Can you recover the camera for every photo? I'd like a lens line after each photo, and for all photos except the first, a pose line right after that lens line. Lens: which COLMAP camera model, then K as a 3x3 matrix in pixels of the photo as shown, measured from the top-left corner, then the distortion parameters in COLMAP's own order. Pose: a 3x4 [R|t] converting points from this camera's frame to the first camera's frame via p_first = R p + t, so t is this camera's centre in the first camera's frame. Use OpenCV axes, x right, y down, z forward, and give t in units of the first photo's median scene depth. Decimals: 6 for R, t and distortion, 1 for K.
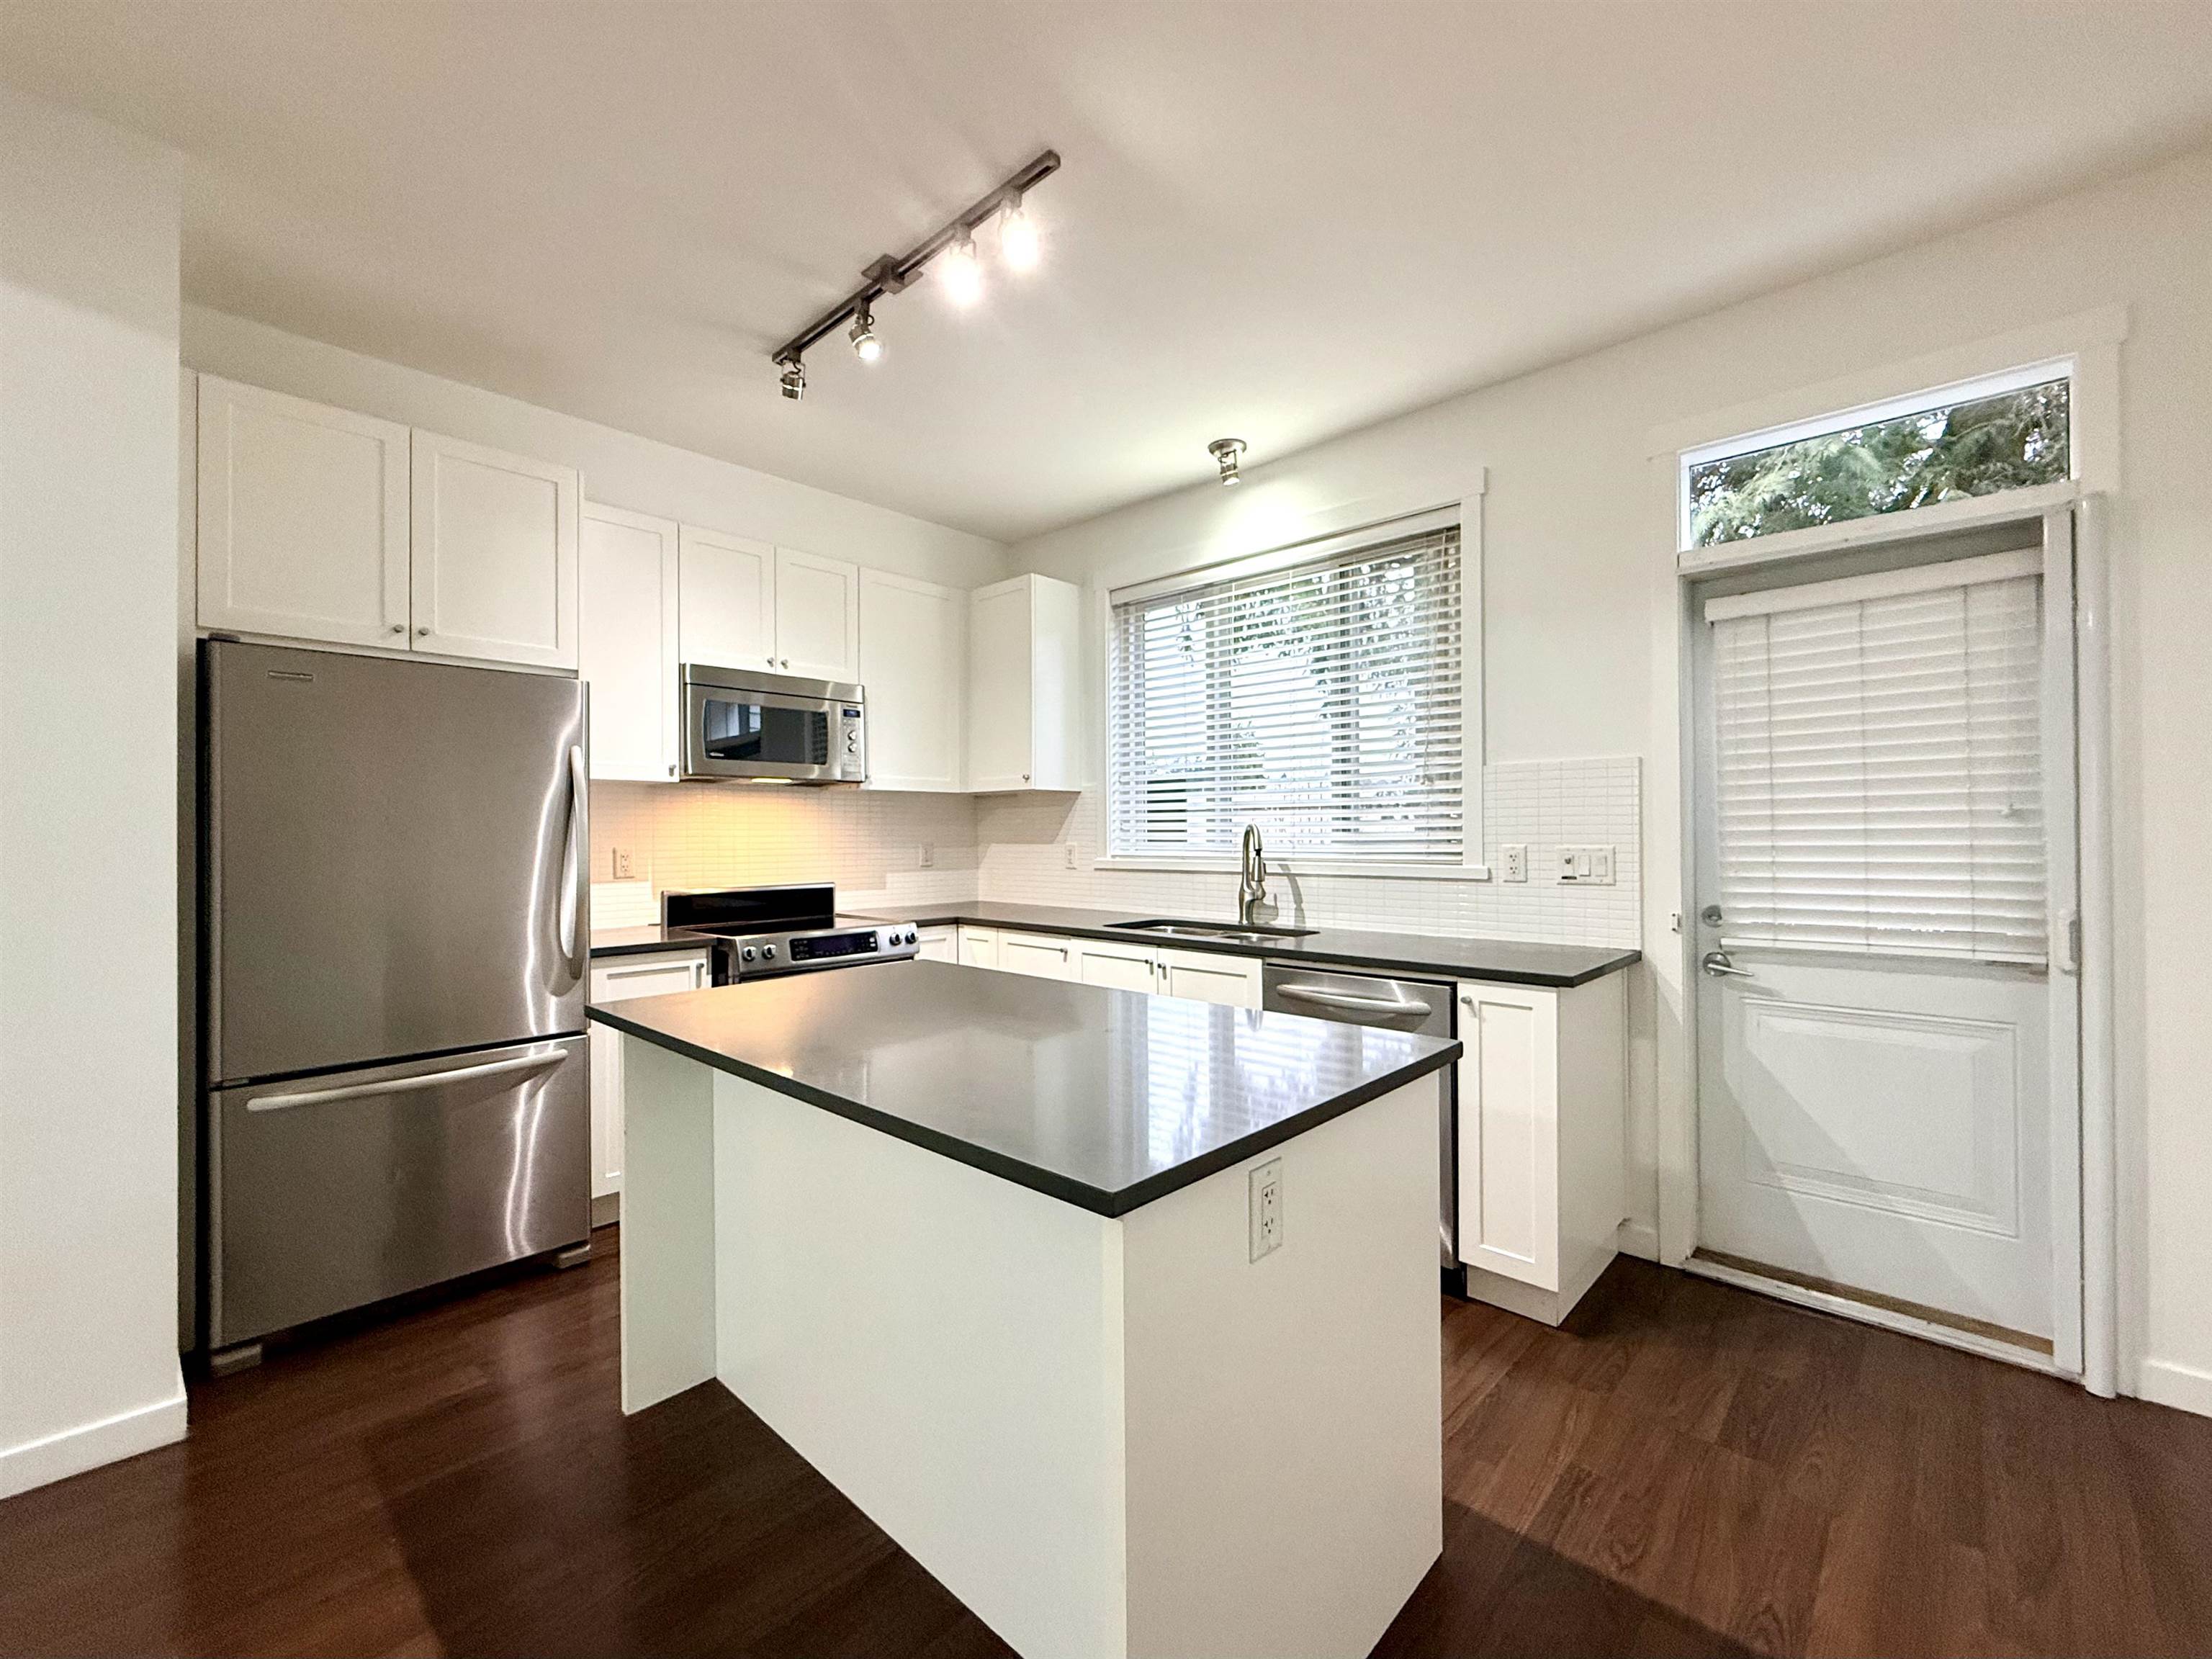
lens RADIAL K [[902.1, 0, 1106.0], [0, 902.1, 829.5], [0, 0, 1]] dist [-0.000193, -0.000317]
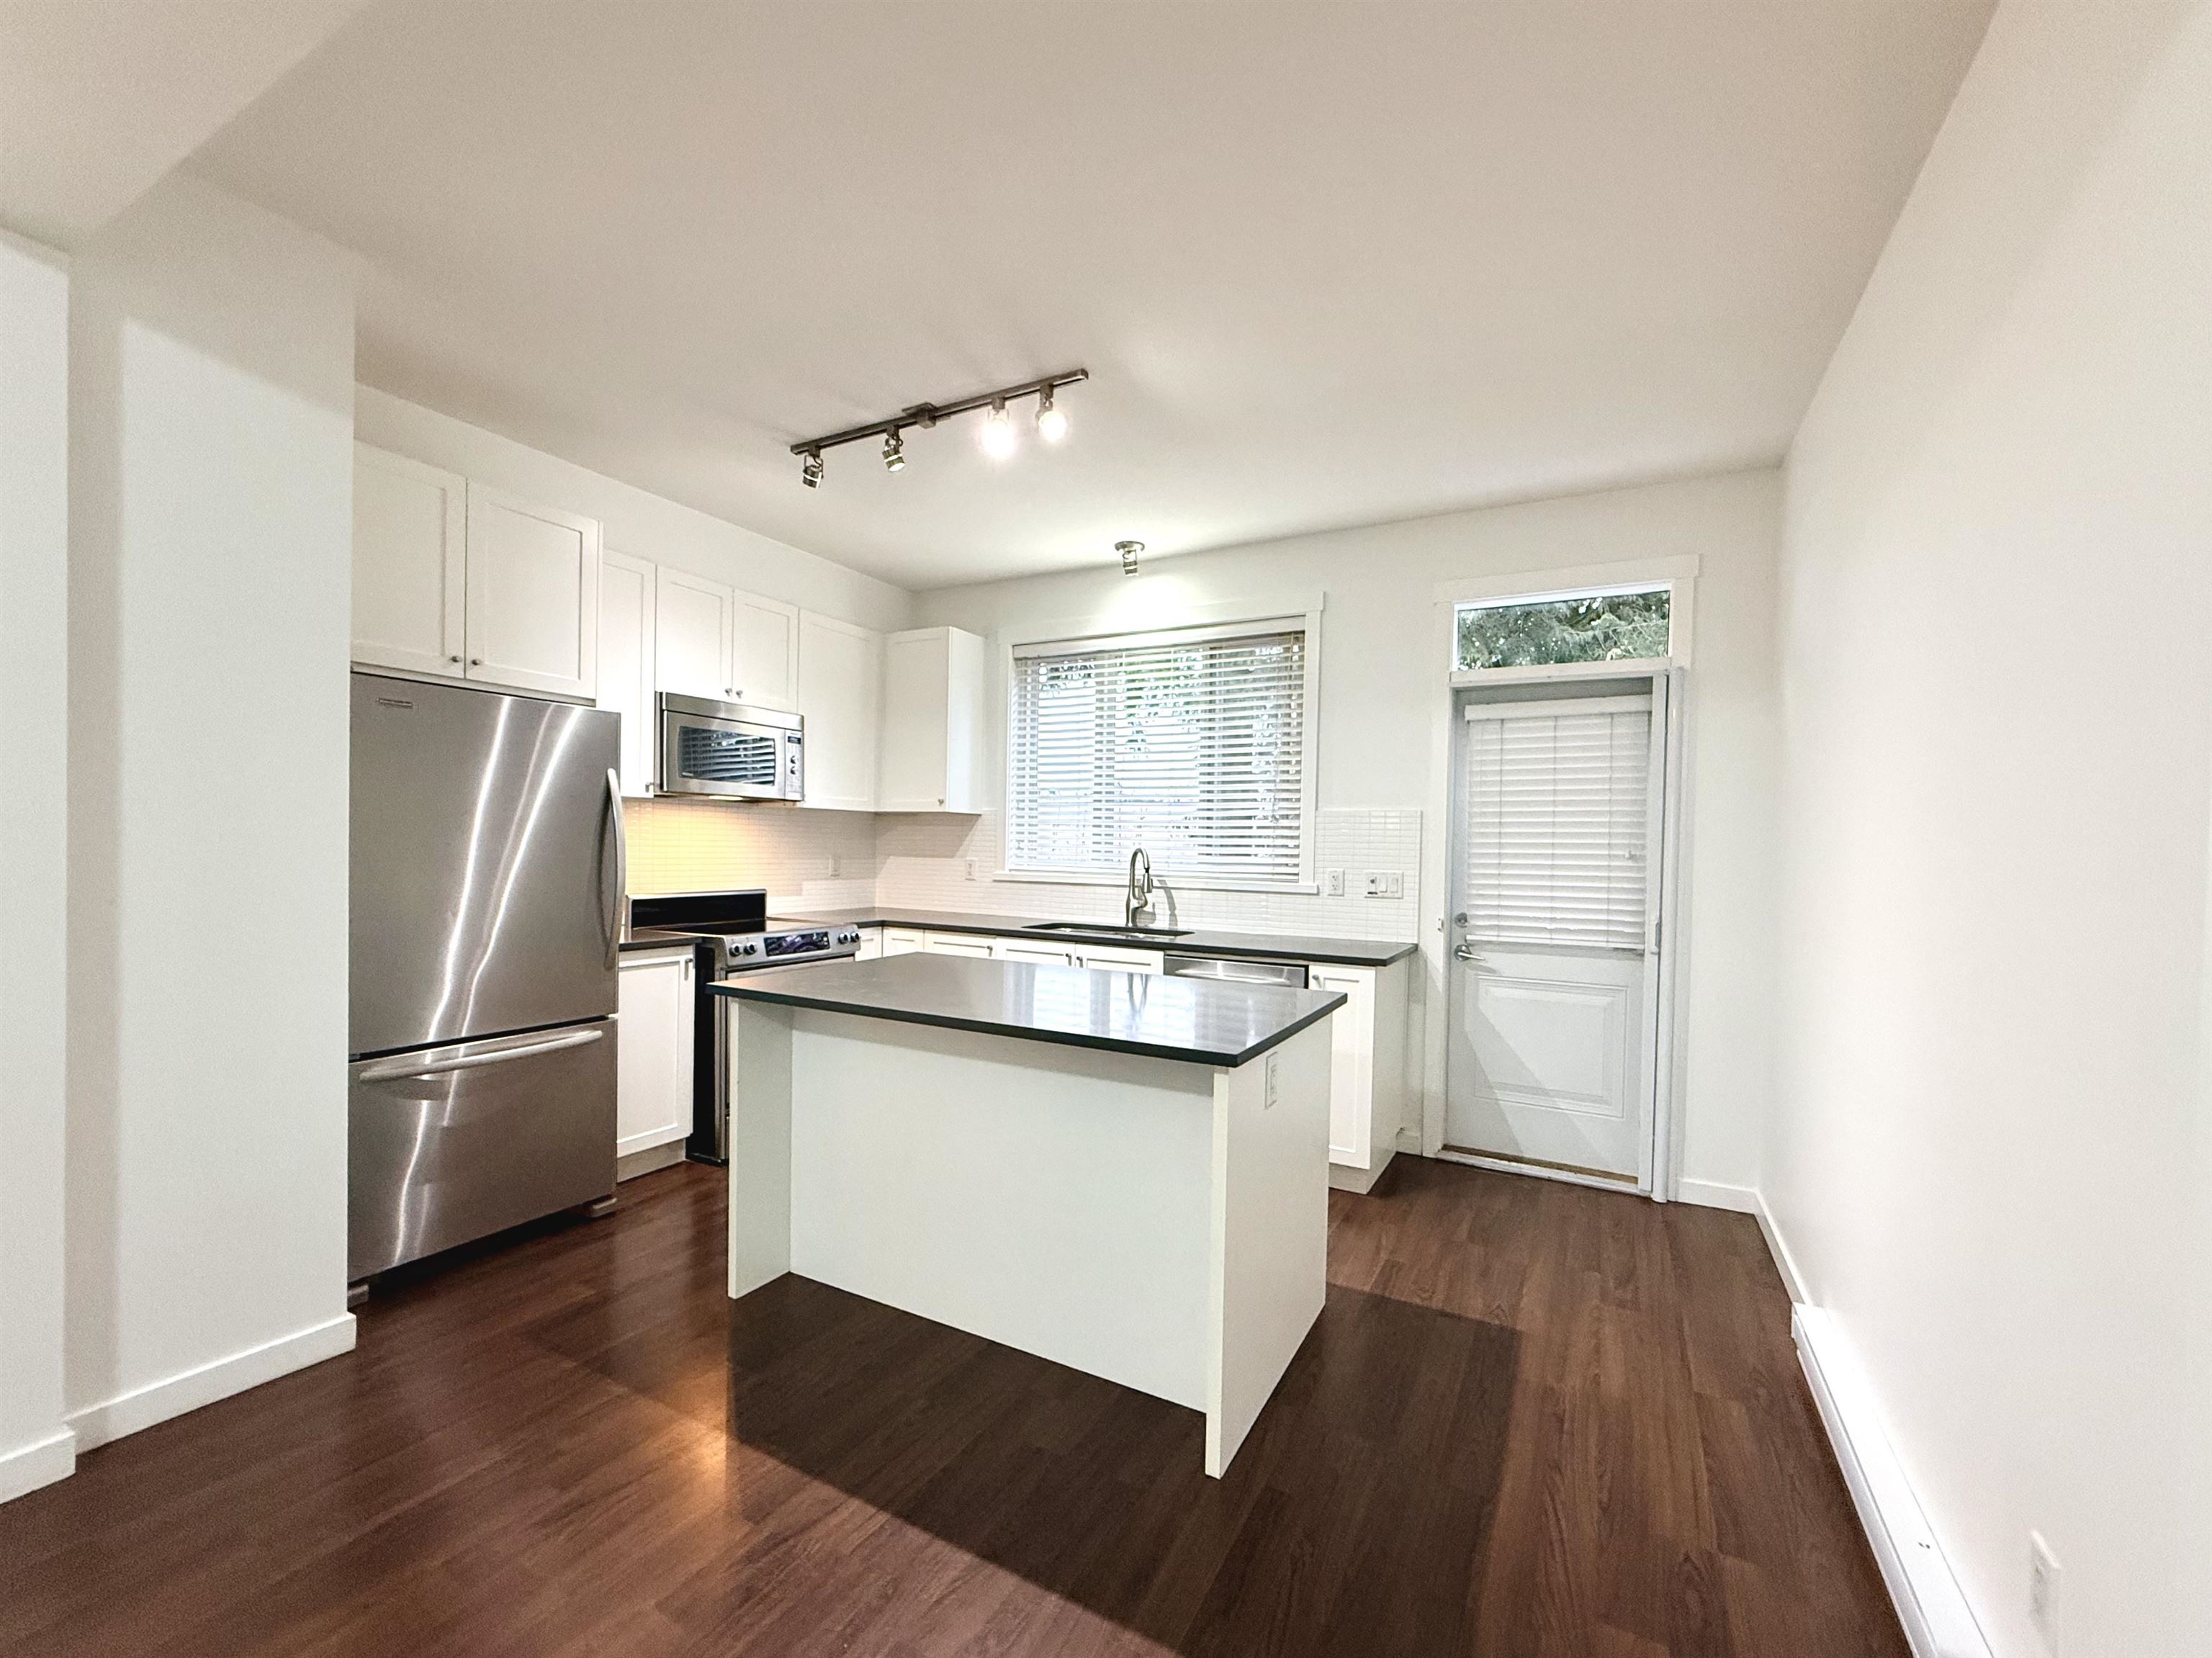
lens RADIAL K [[893.9, 0, 1106.2], [0, 893.9, 863.0], [0, 0, 1]] dist [0.000189, 0.000064]
pose [[0.967733, 0.020379, 0.251154, -0.256118], [-0.026883, 0.999385, 0.022493, -0.014740], [-0.250541, -0.028519, 0.967686, -0.263154]]
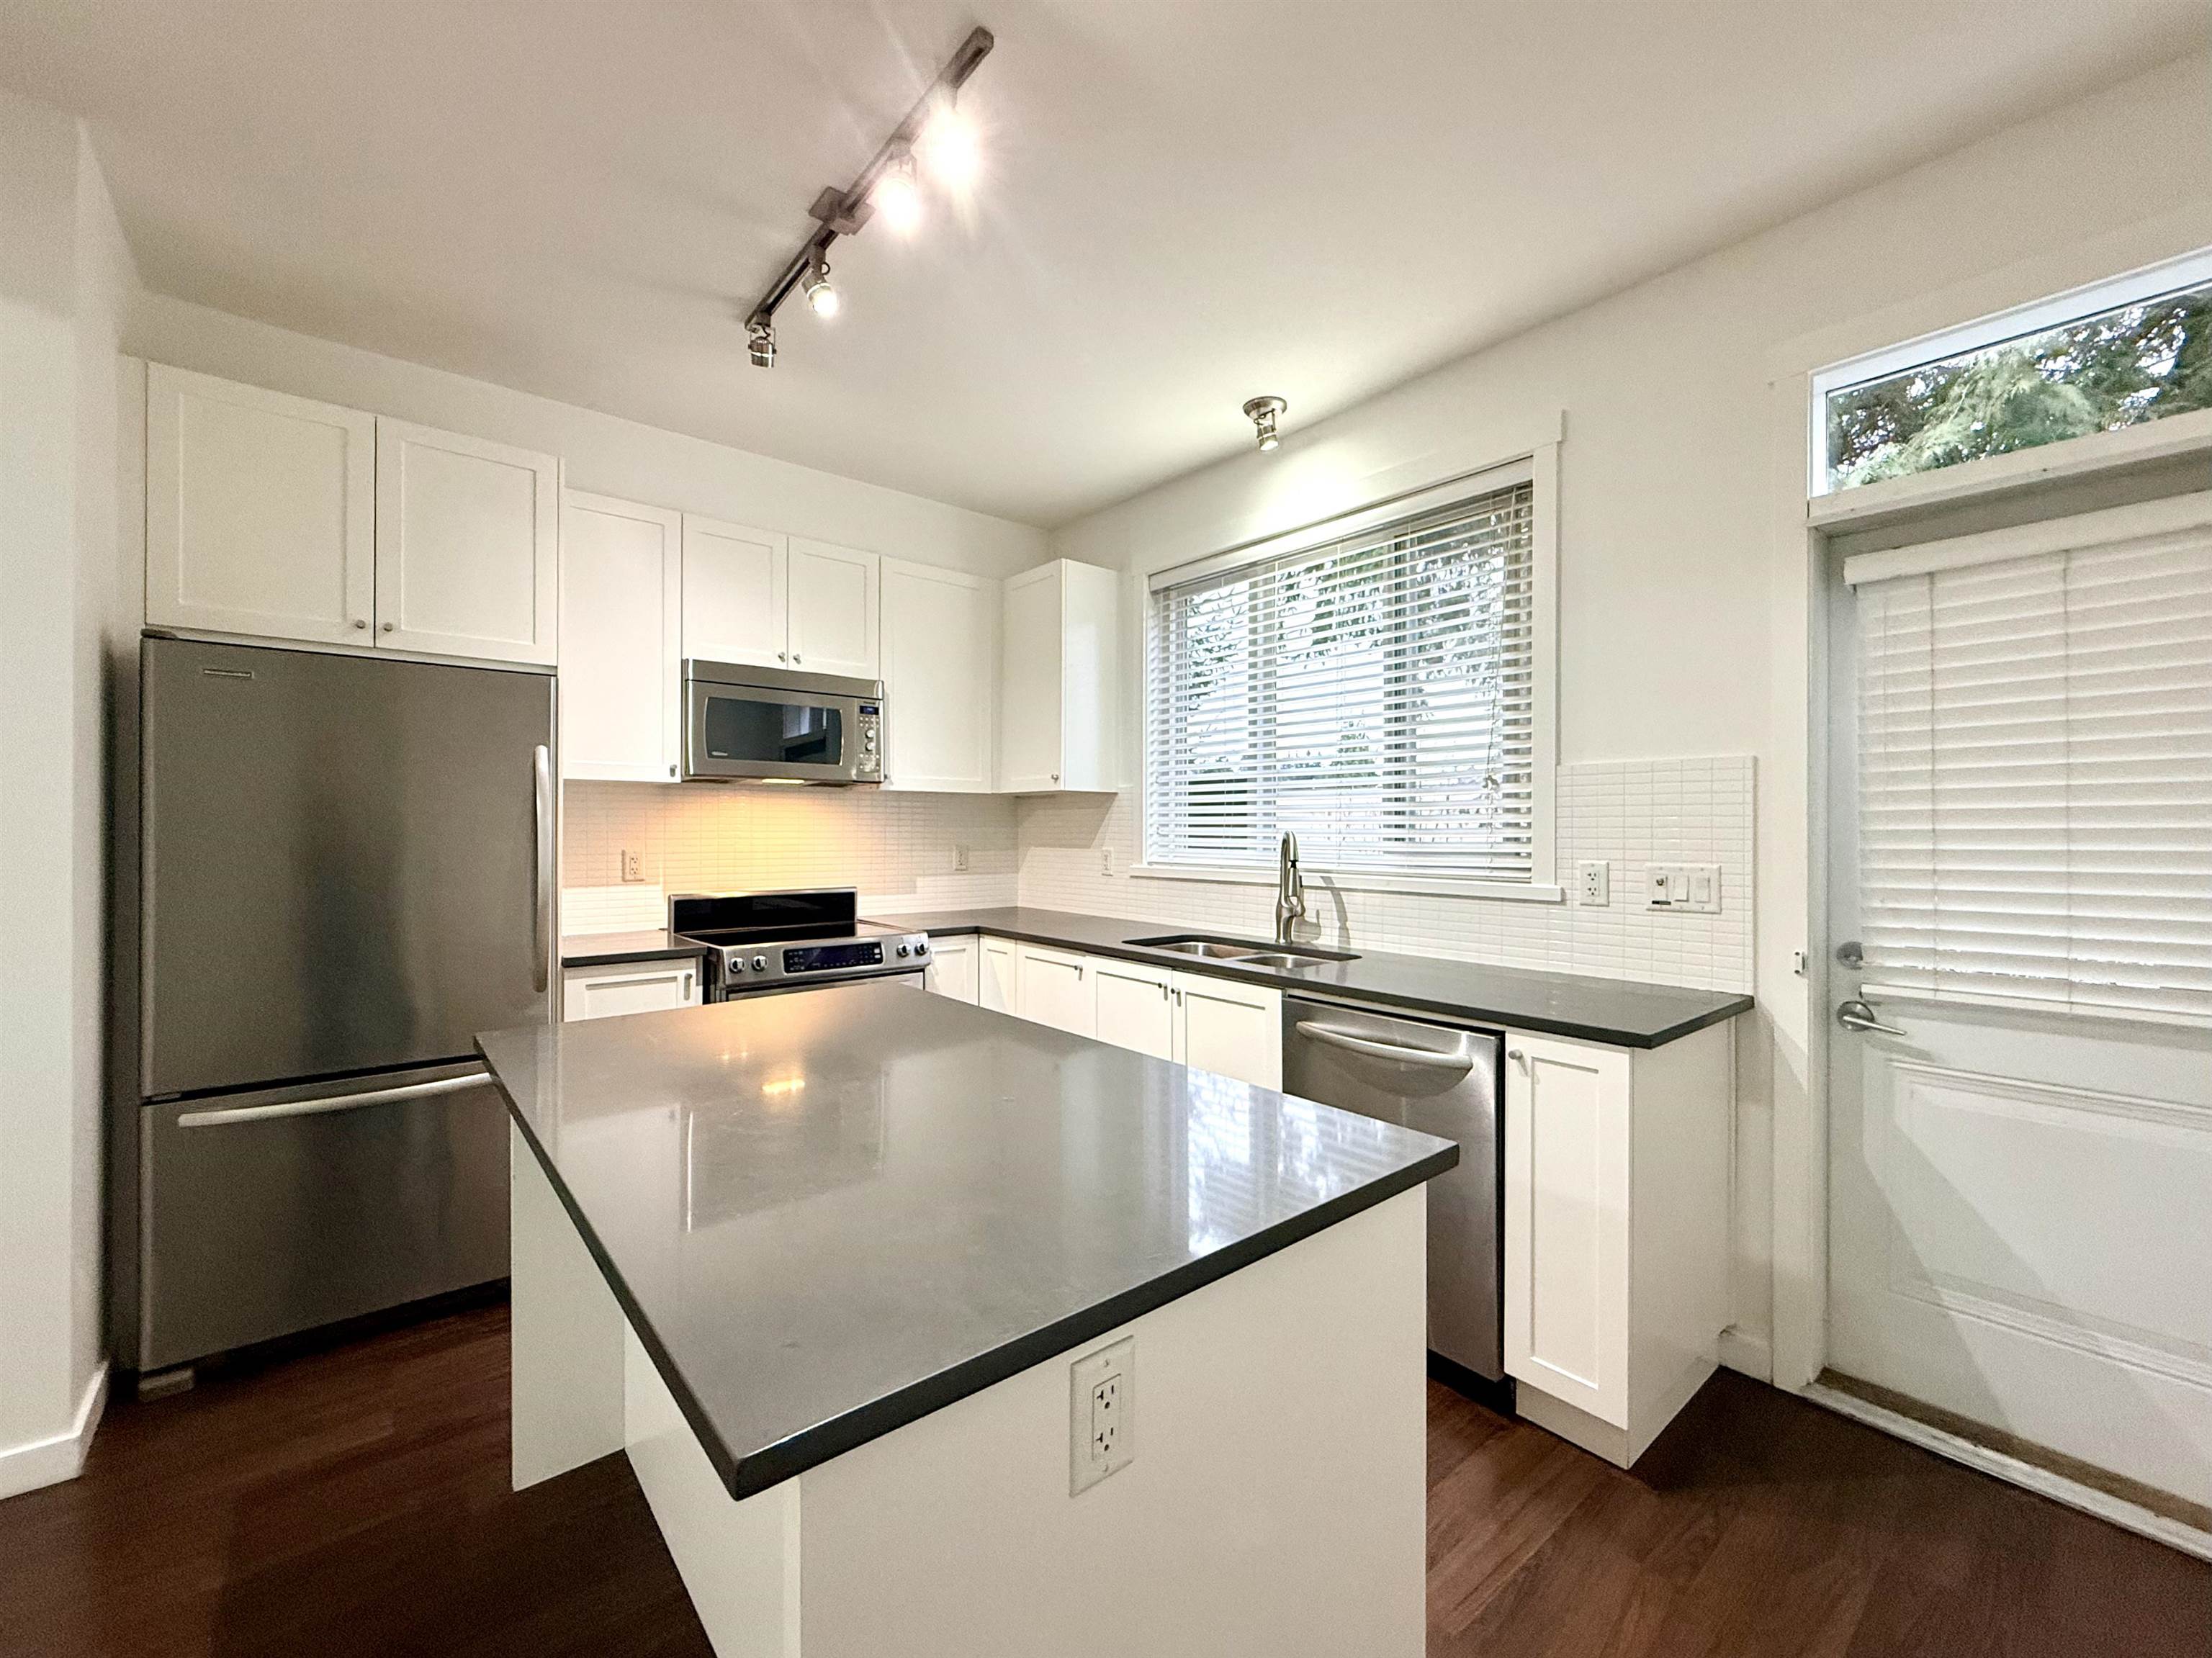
lens RADIAL K [[888.8, 0, 1106.0], [0, 888.8, 829.0], [0, 0, 1]] dist [-0.000219, -0.000231]
pose [[0.992690, 0.008424, -0.120397, 0.112673], [-0.007911, 0.999957, 0.004740, -0.014041], [0.120431, -0.003752, 0.992715, 0.141477]]
